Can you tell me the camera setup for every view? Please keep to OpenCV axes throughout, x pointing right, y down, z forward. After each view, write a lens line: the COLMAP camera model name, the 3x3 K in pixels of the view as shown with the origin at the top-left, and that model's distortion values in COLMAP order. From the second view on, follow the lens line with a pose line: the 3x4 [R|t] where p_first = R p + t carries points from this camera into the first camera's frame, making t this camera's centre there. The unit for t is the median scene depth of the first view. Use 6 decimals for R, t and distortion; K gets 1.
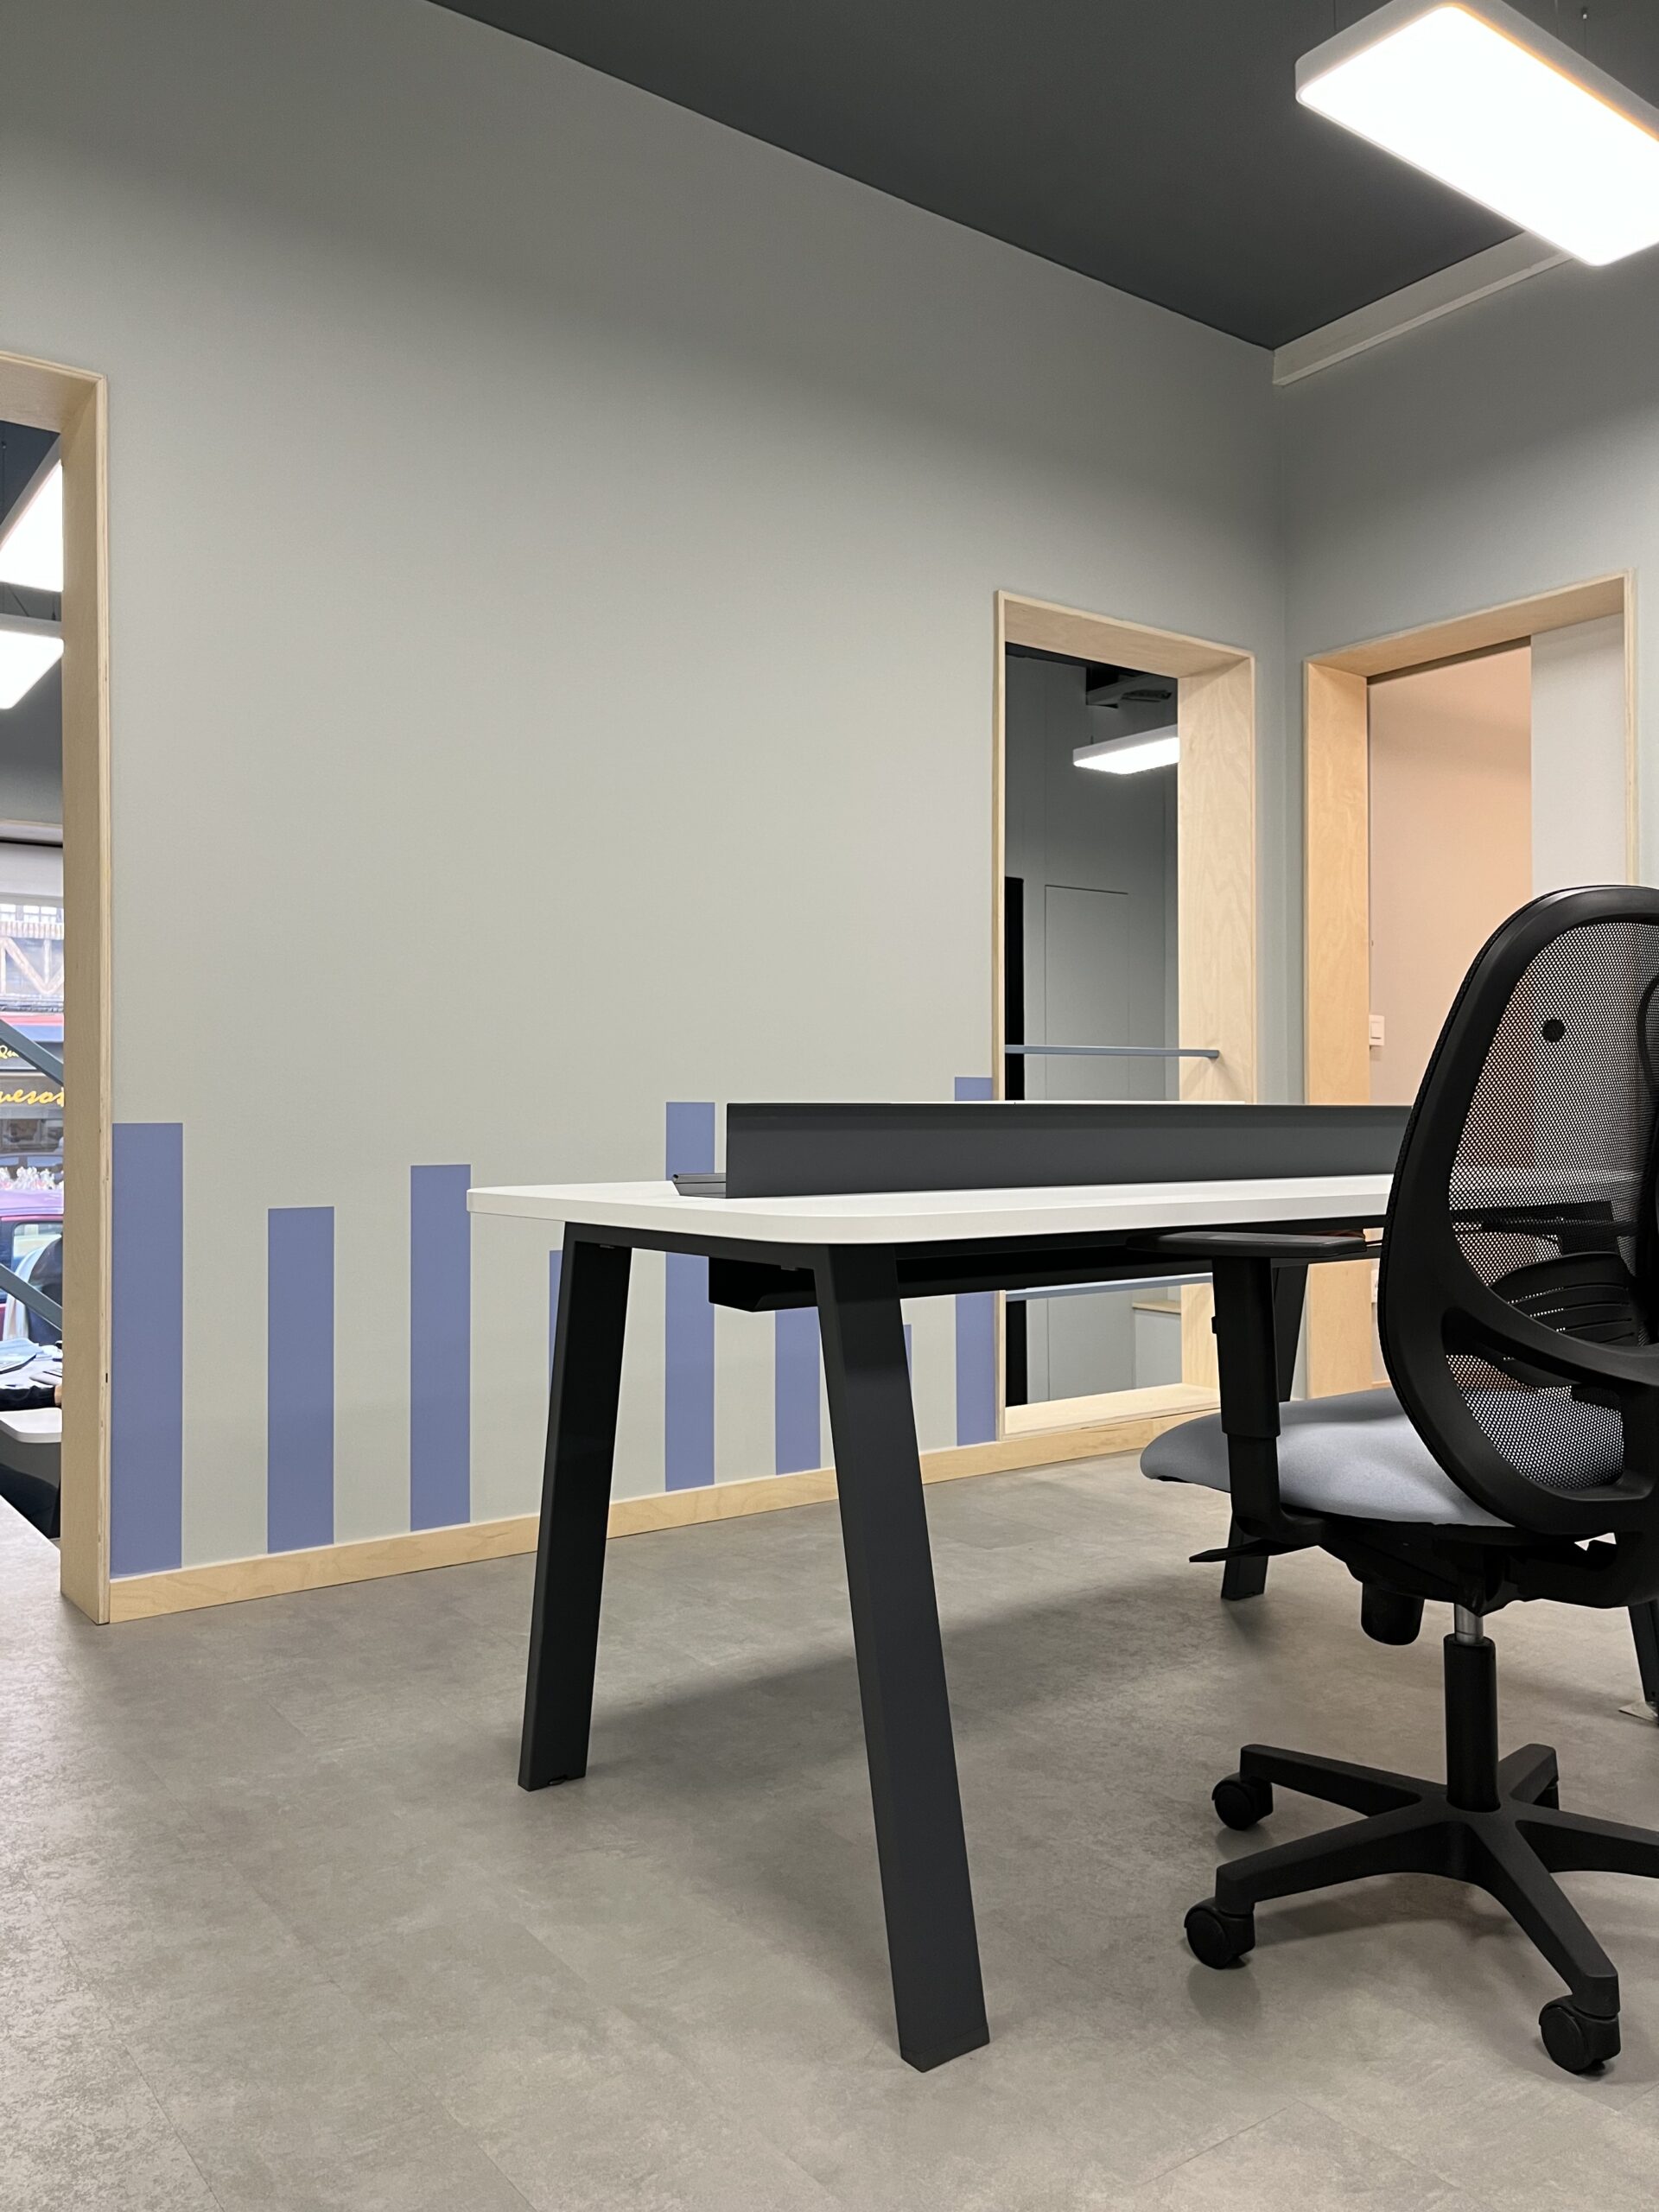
lens RADIAL K [[1651.8, 0, 820.5], [0, 1651.8, 1101.3], [0, 0, 1]] dist [0.078067, -0.103329]
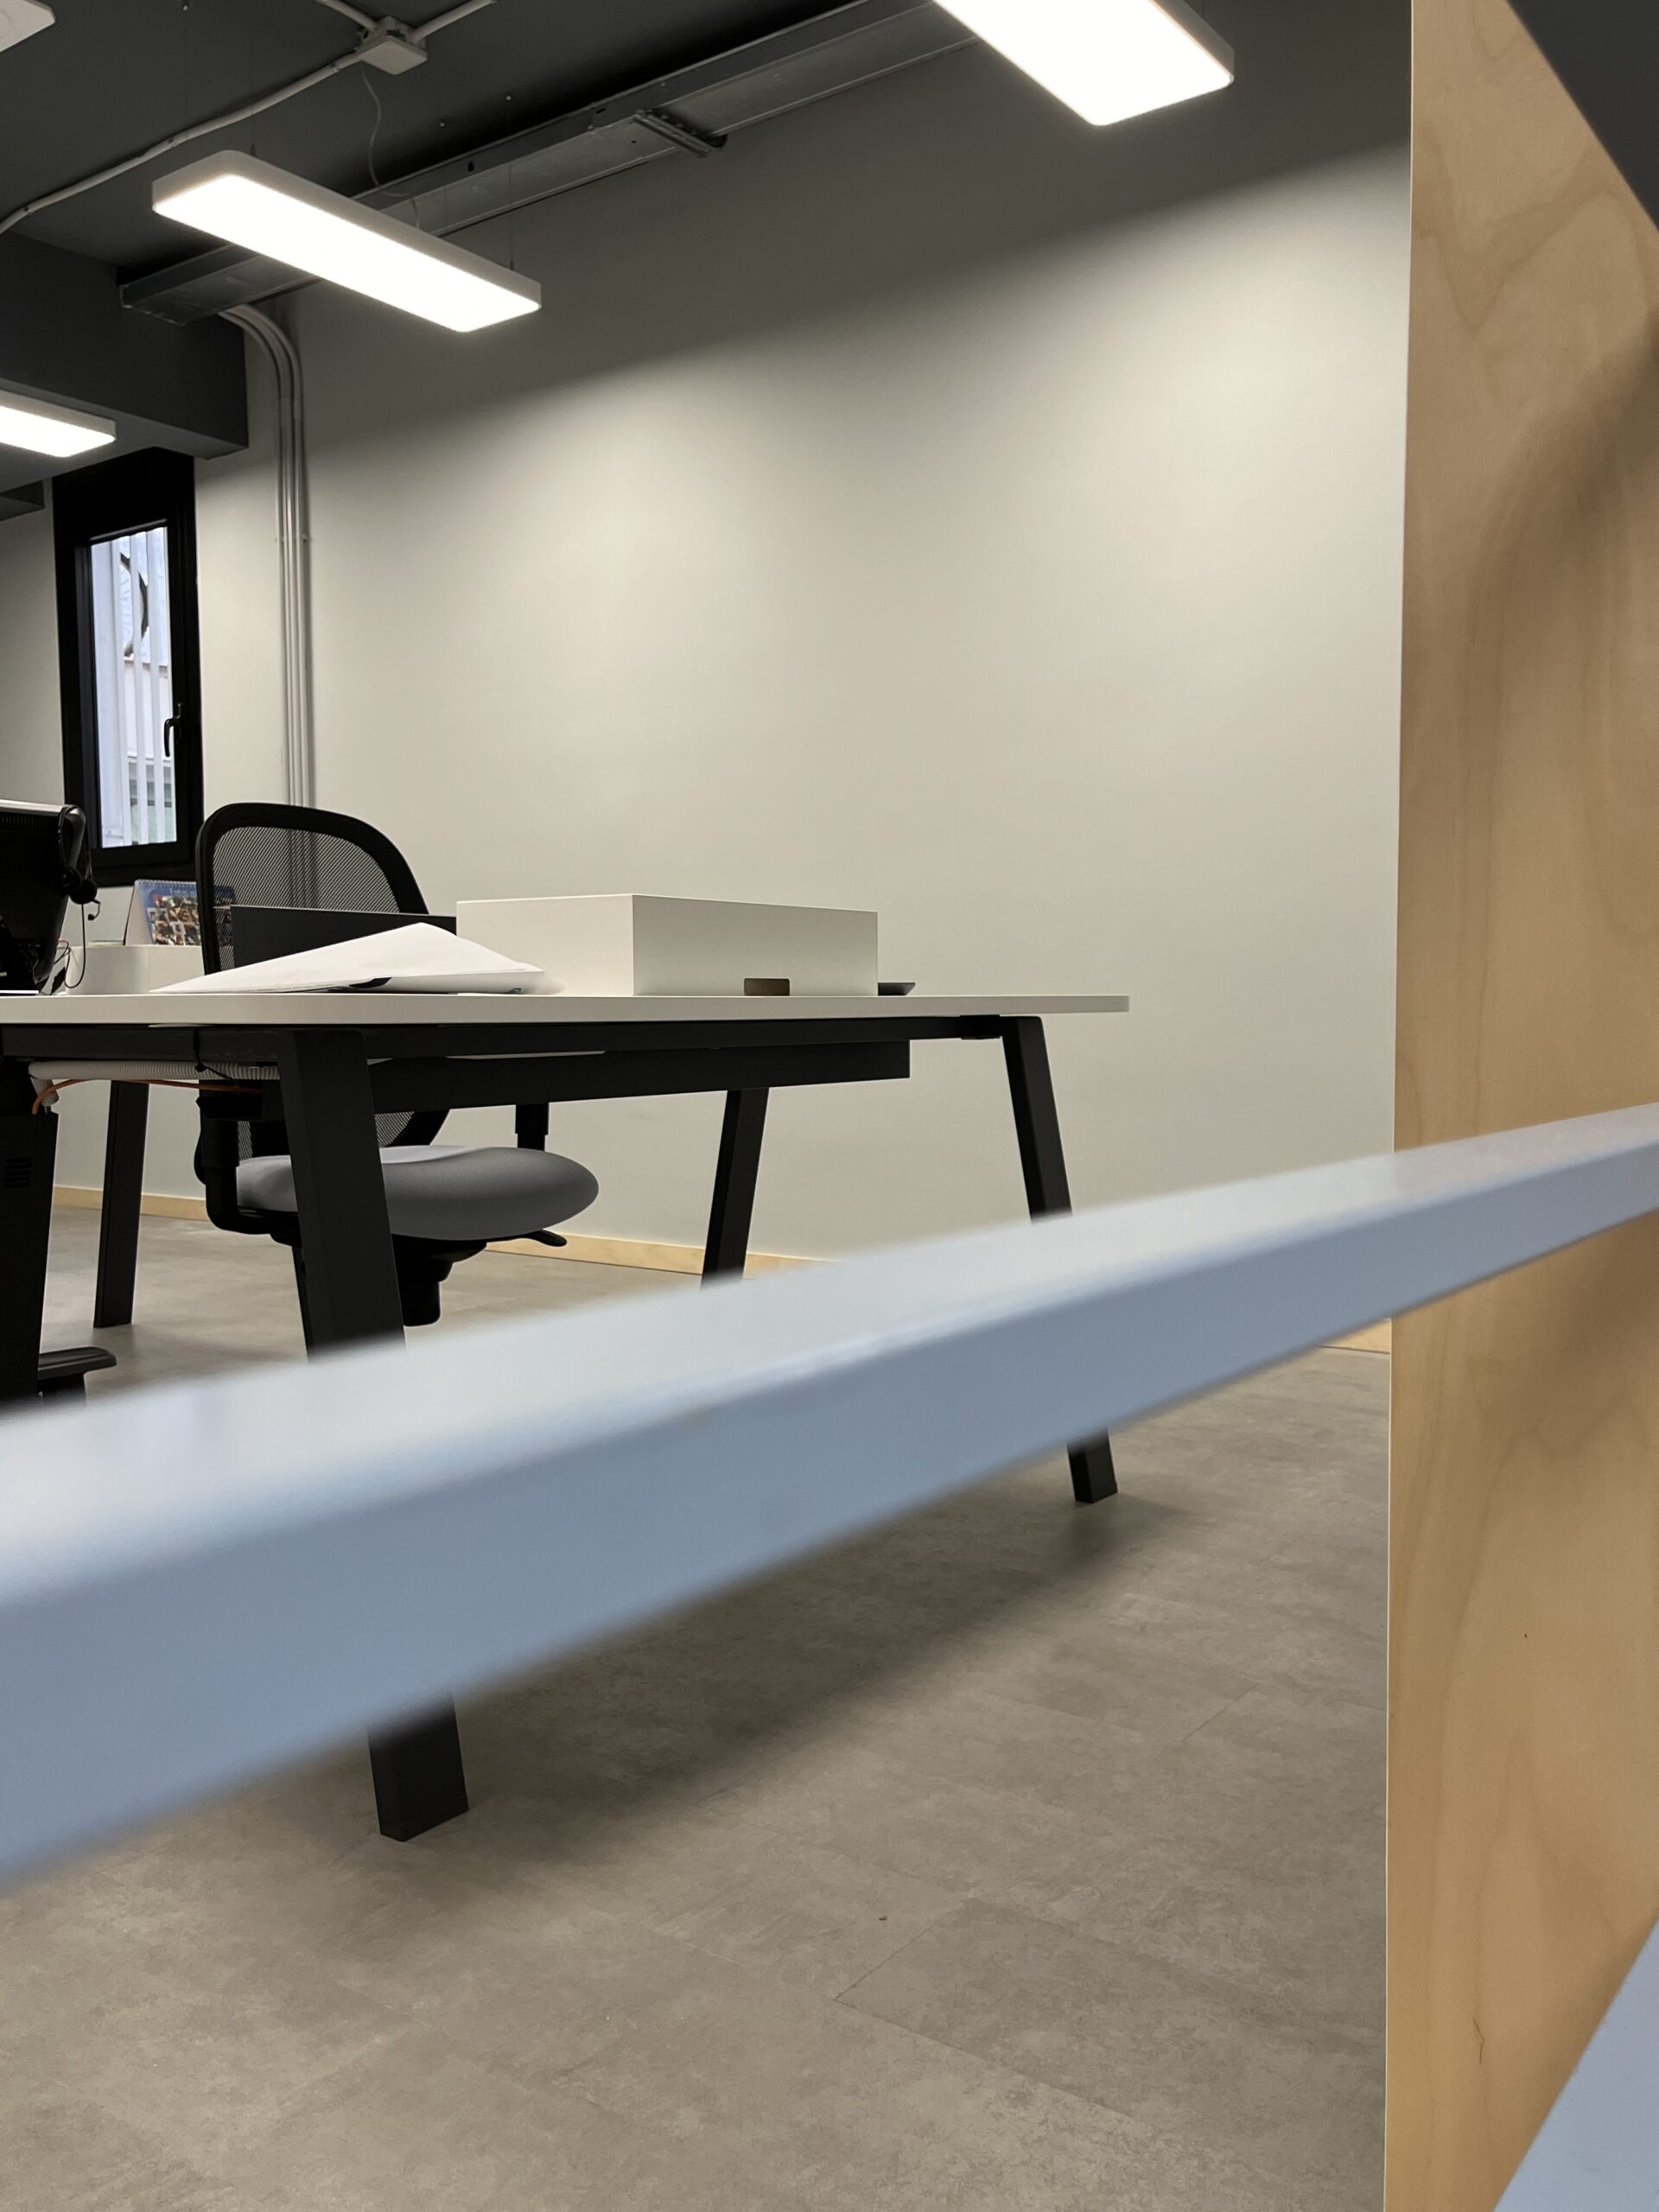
lens RADIAL K [[1818.8, 0, 829.5], [0, 1818.8, 1106.0], [0, 0, 1]] dist [0.051674, -0.050345]
pose [[-0.946263, 0.027137, -0.322259, 0.339077], [0.010653, 0.998548, 0.052804, 0.048656], [0.323224, 0.046534, -0.945178, 1.705636]]
